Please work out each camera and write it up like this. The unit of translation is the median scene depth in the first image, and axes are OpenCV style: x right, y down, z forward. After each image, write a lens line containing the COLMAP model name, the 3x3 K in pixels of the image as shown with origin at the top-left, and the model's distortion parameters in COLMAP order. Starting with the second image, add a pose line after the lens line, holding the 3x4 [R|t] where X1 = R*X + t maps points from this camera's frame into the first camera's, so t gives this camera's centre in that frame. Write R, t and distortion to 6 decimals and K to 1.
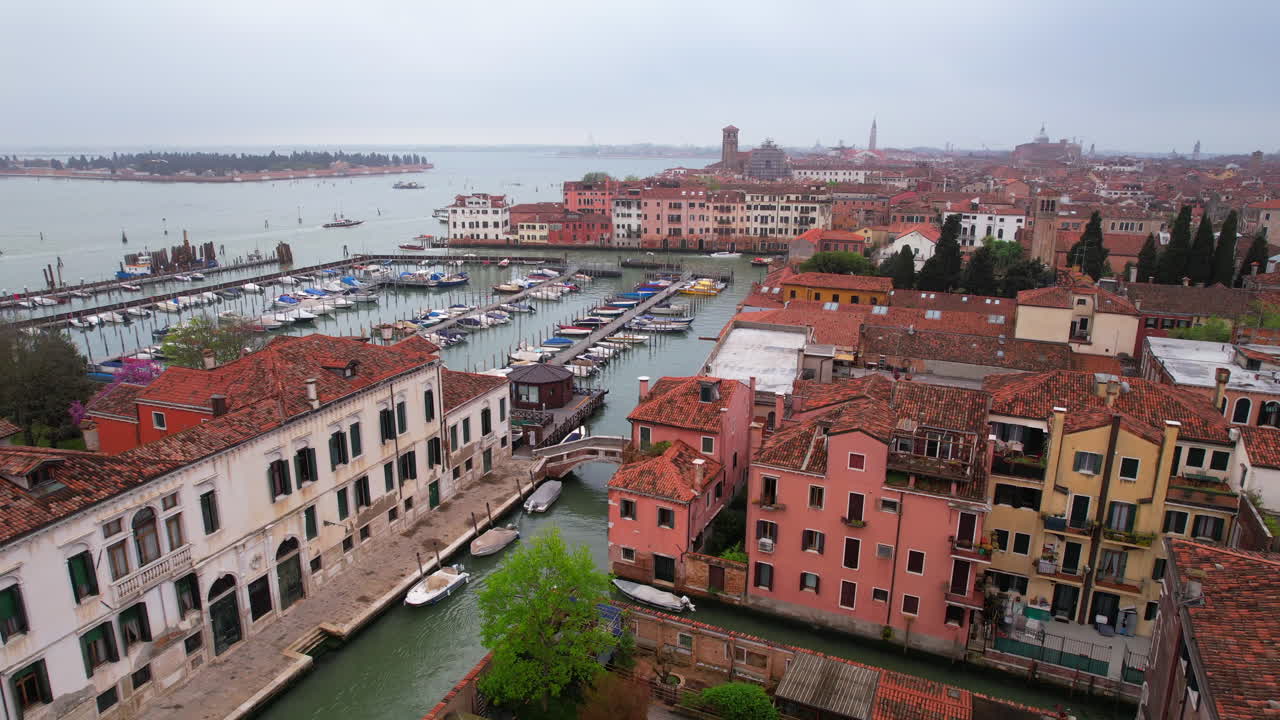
lens RADIAL K [[809.8, 0, 640.0], [0, 809.8, 360.0], [0, 0, 1]] dist [-0.092412, 0.079691]
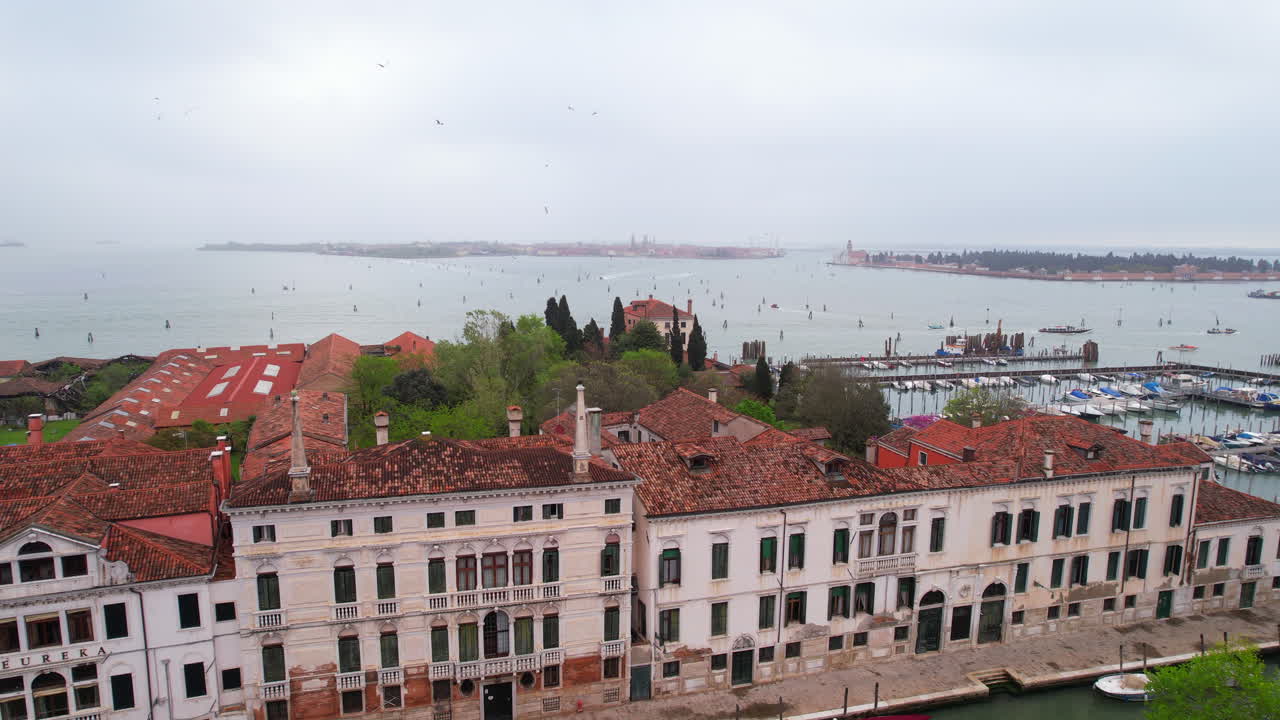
lens RADIAL K [[809.8, 0, 640.0], [0, 809.8, 360.0], [0, 0, 1]] dist [-0.092412, 0.079691]
pose [[0.576599, 0.117875, -0.808479, 0.111779], [-0.214713, 0.976618, -0.010742, 0.029657], [0.788309, 0.179784, 0.588427, -0.095541]]
